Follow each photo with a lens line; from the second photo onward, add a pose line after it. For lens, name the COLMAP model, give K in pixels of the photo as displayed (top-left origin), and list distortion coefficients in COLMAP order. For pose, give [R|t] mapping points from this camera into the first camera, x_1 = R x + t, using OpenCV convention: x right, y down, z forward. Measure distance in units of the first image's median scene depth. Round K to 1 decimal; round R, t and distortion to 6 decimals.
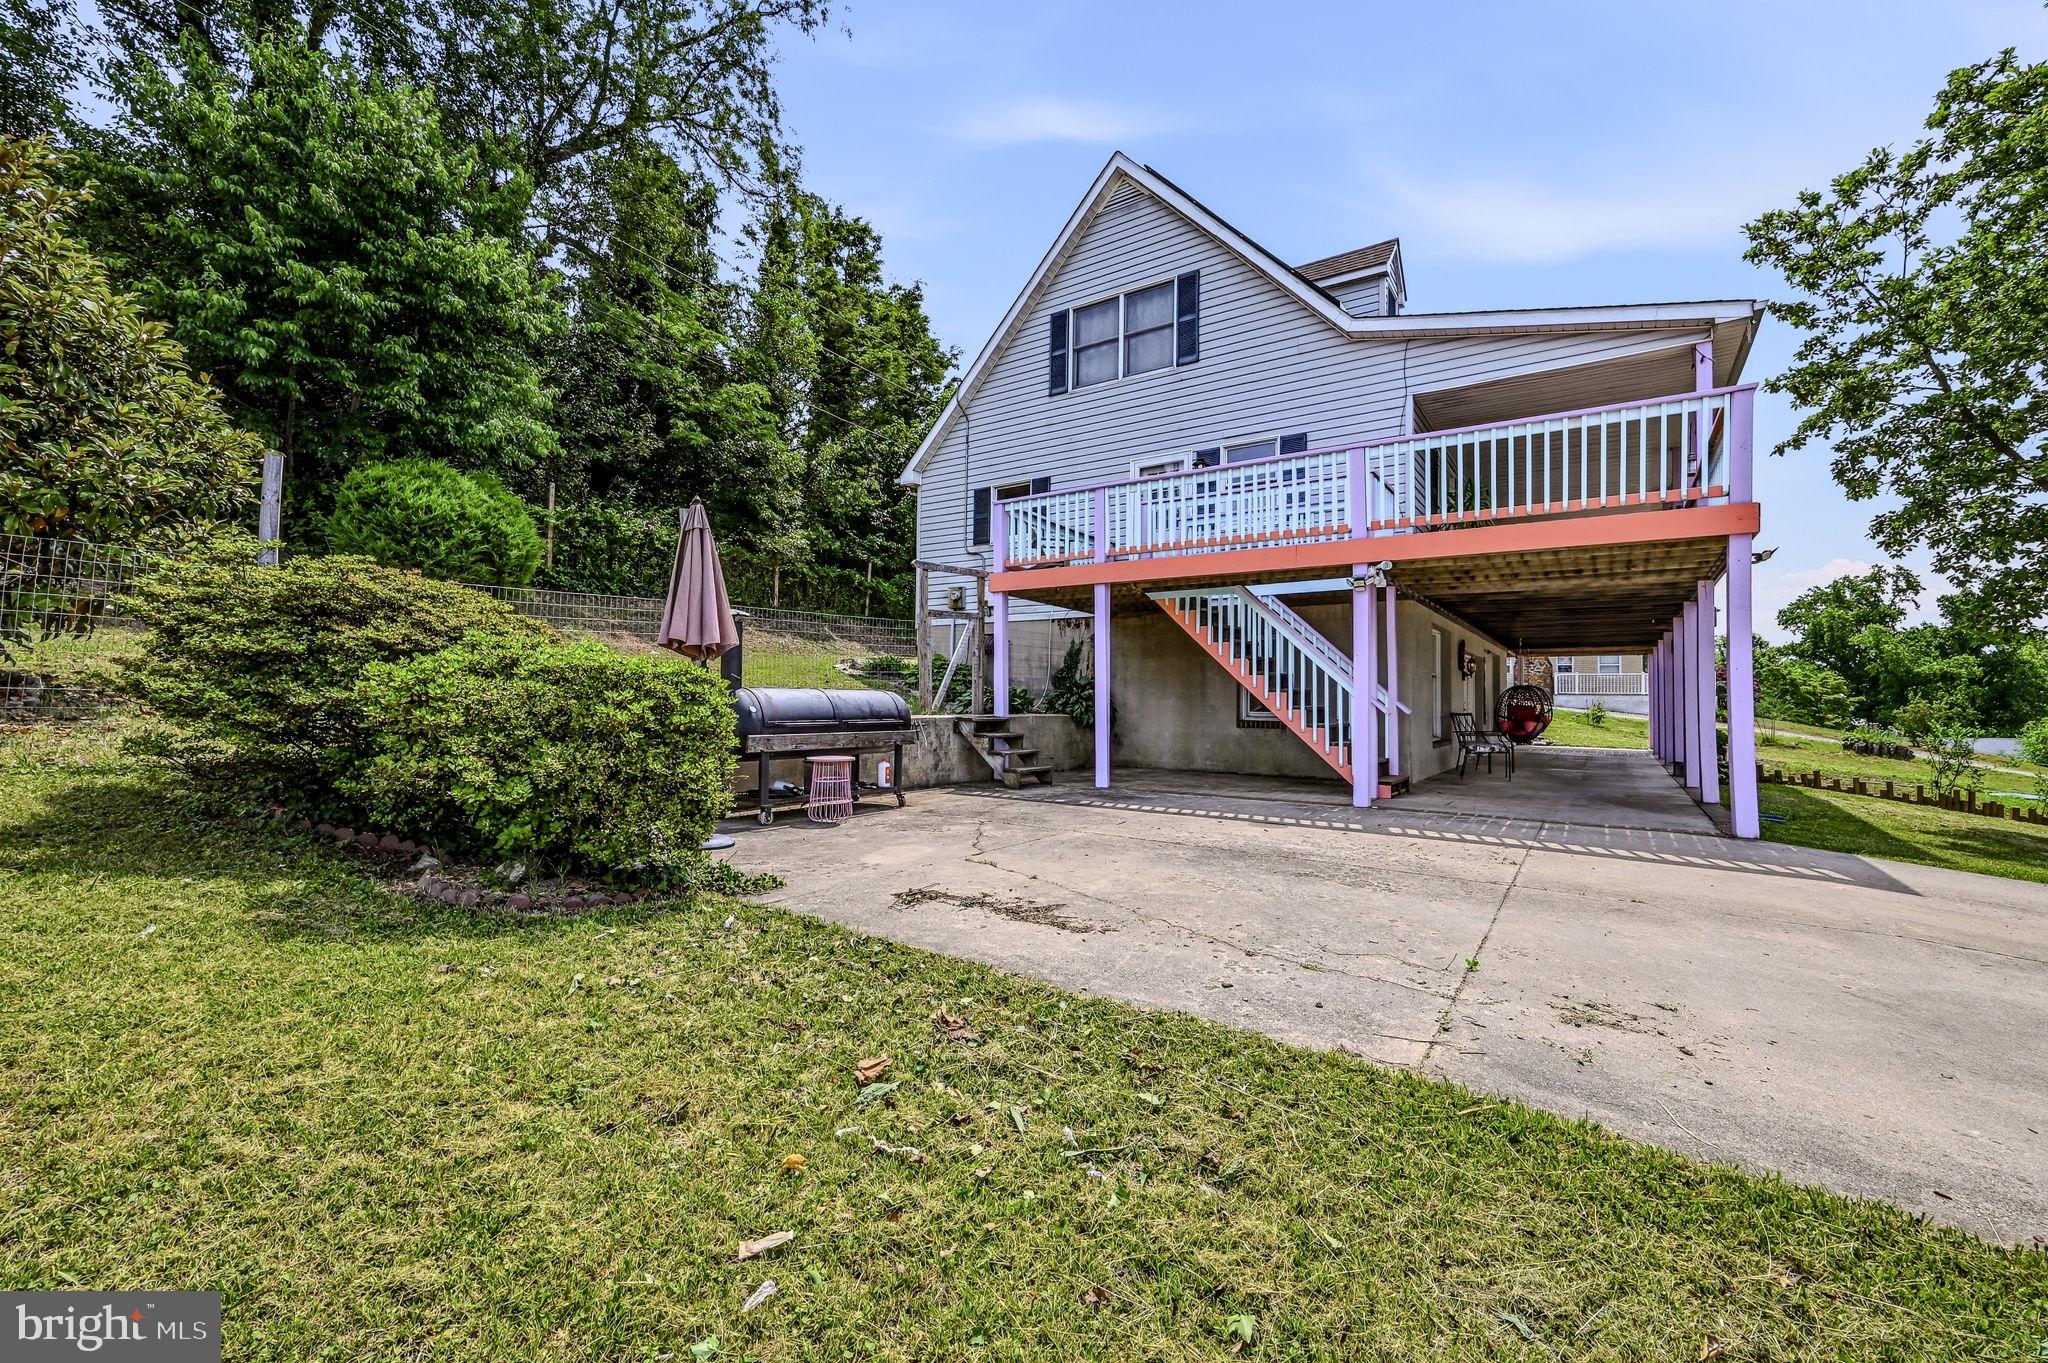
lens RADIAL K [[847.3, 0, 1028.5], [0, 847.3, 689.8], [0, 0, 1]] dist [-0.001210, 0.000026]
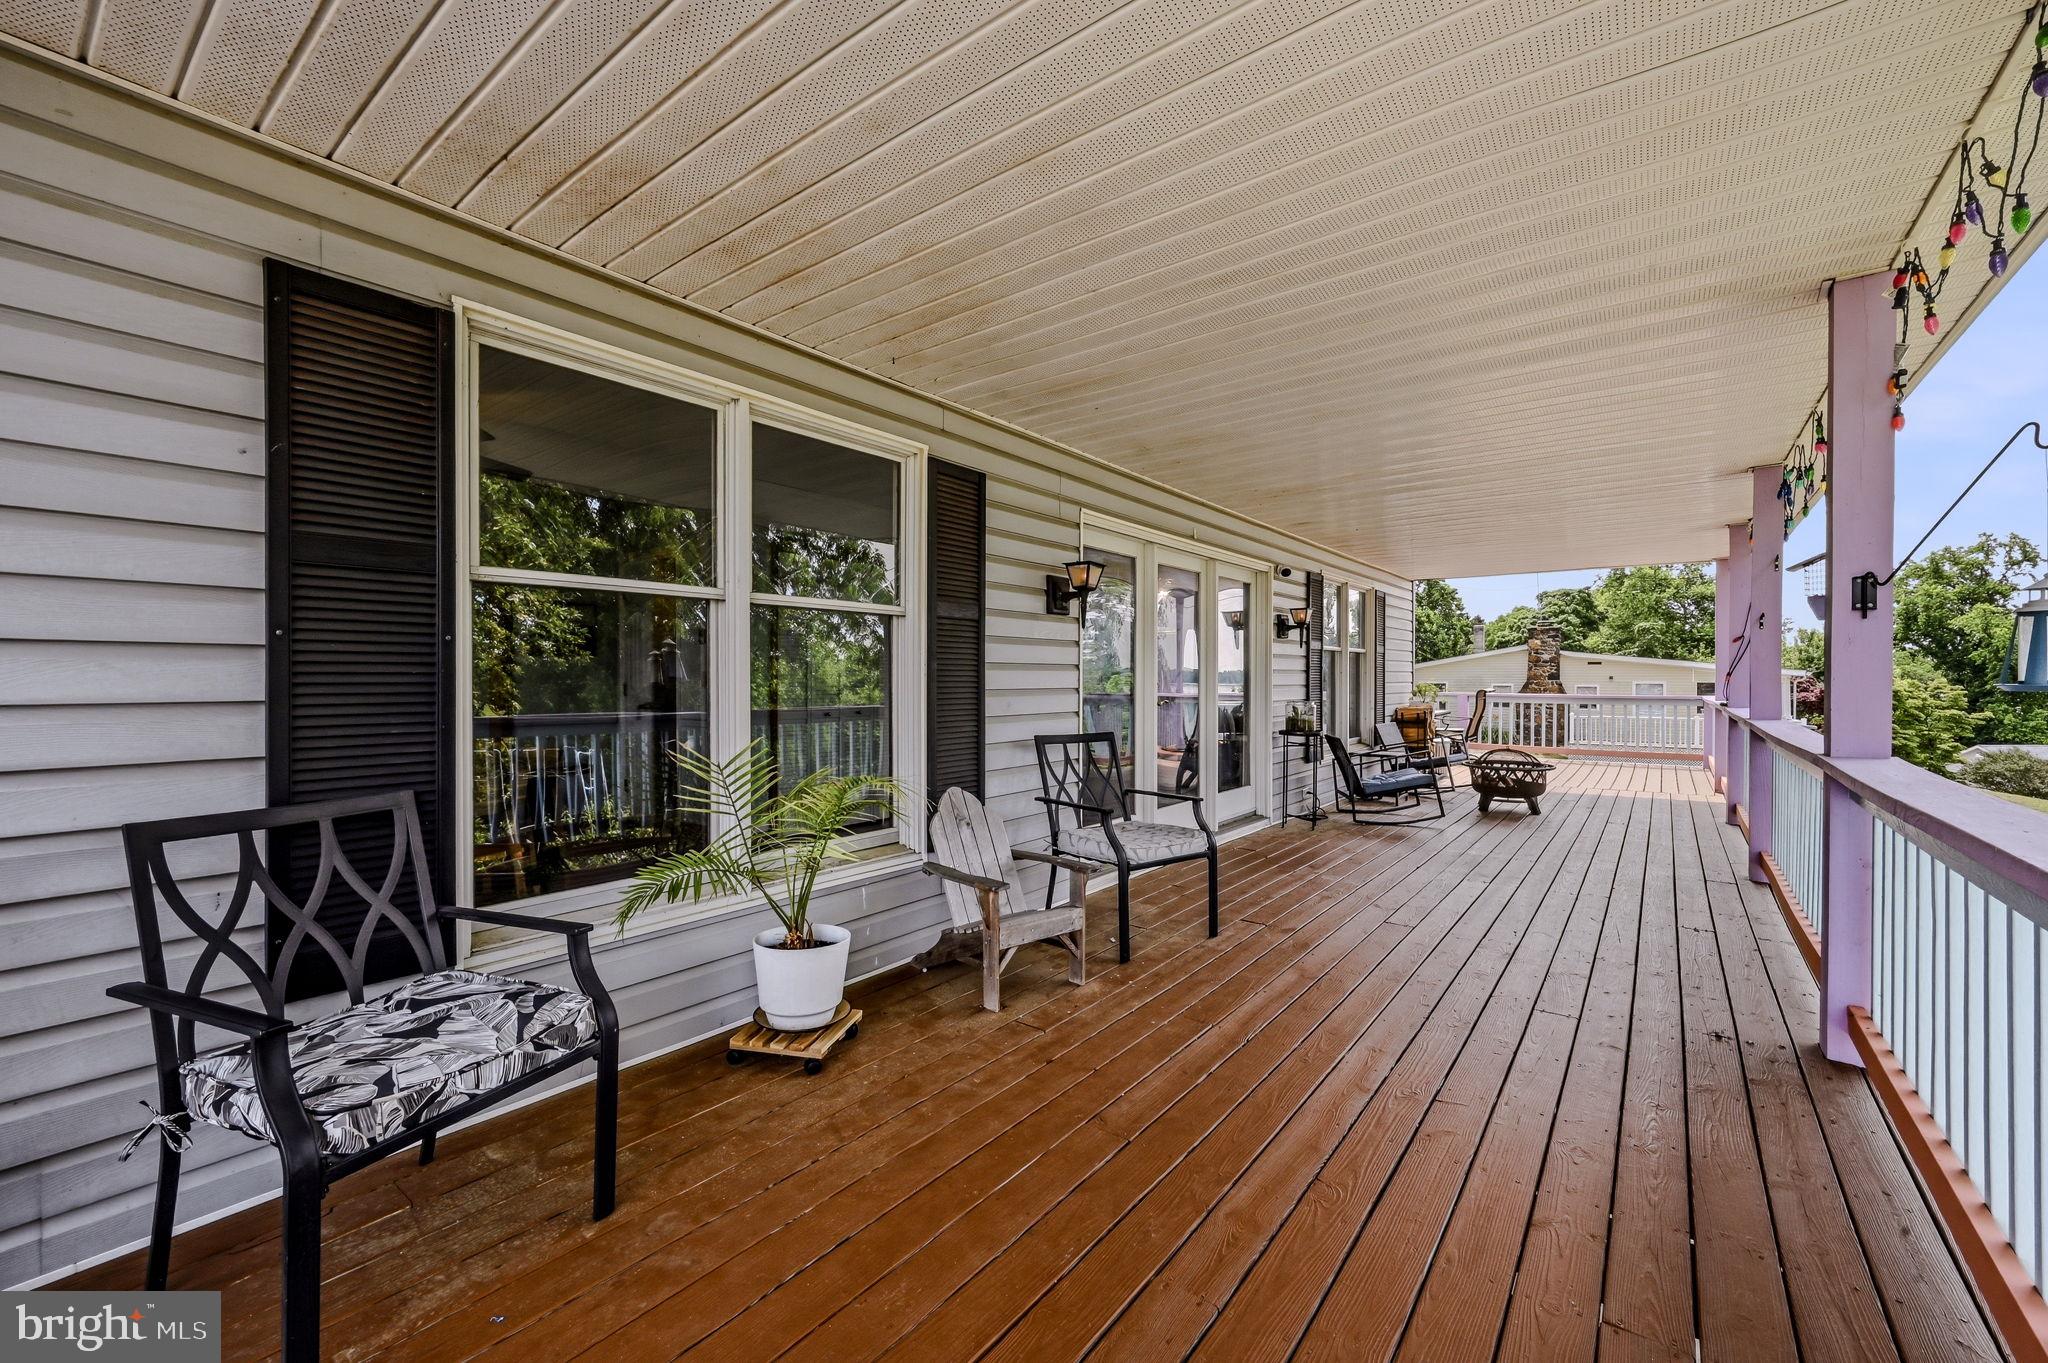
lens RADIAL K [[847.3, 0, 1028.5], [0, 847.3, 689.8], [0, 0, 1]] dist [-0.001210, 0.000026]
pose [[0.998910, -0.016799, -0.043544, 0.082241], [0.017918, 0.999516, 0.025437, -0.030137], [0.043096, -0.026190, 0.998728, 0.111981]]
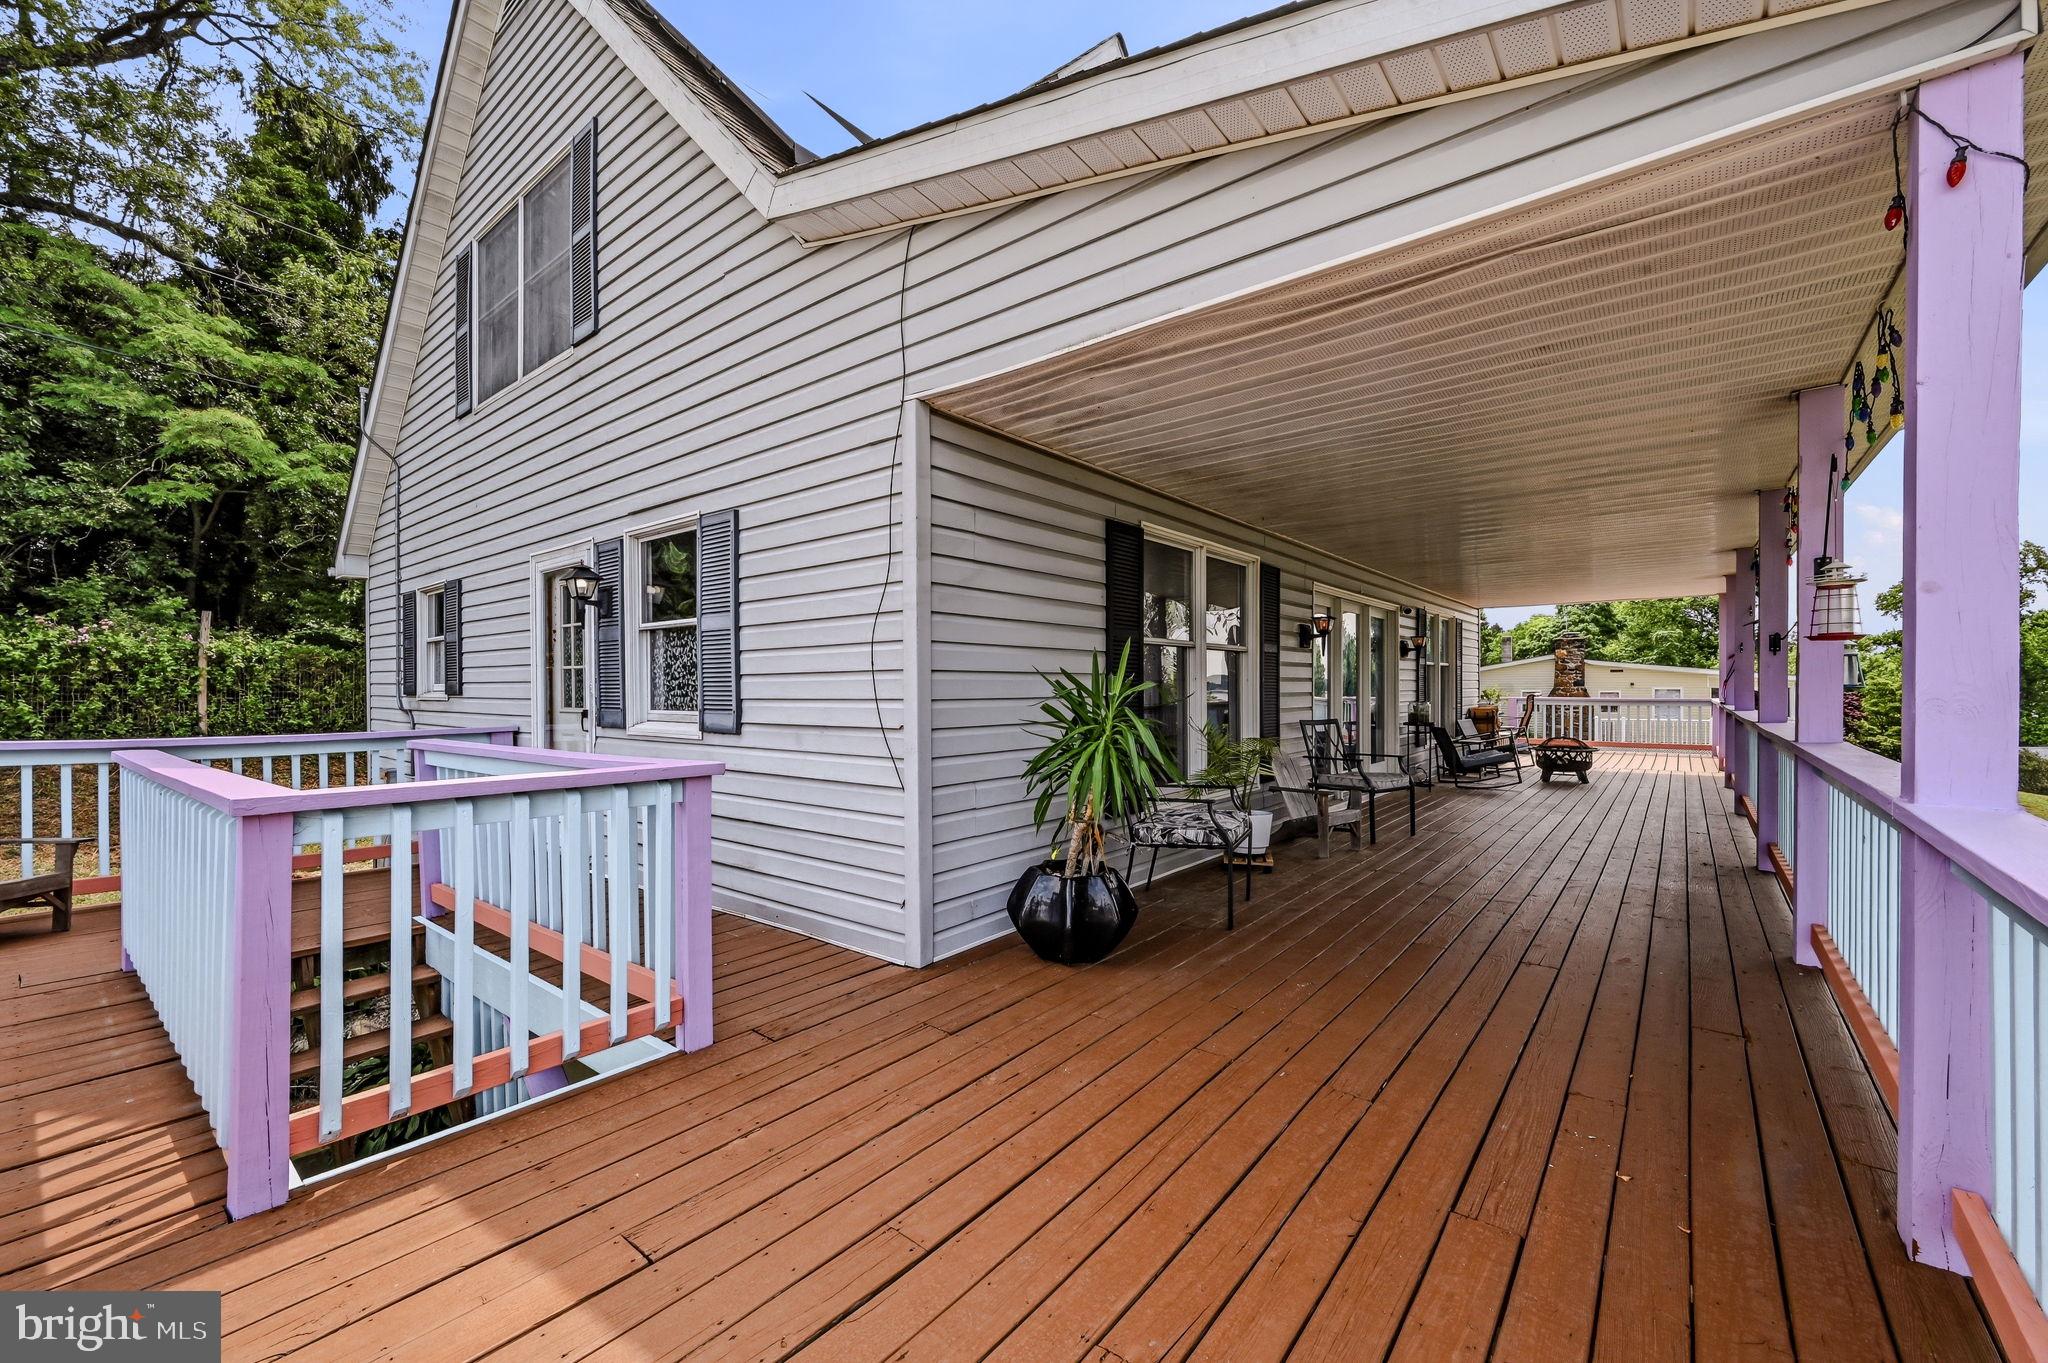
lens RADIAL K [[826.8, 0, 1031.0], [0, 826.8, 700.1], [0, 0, 1]] dist [-0.001813, -0.000146]
pose [[0.997517, -0.021034, -0.067204, 0.065583], [0.022877, 0.999380, 0.026777, -0.030752], [0.066600, -0.028248, 0.997380, 0.087250]]
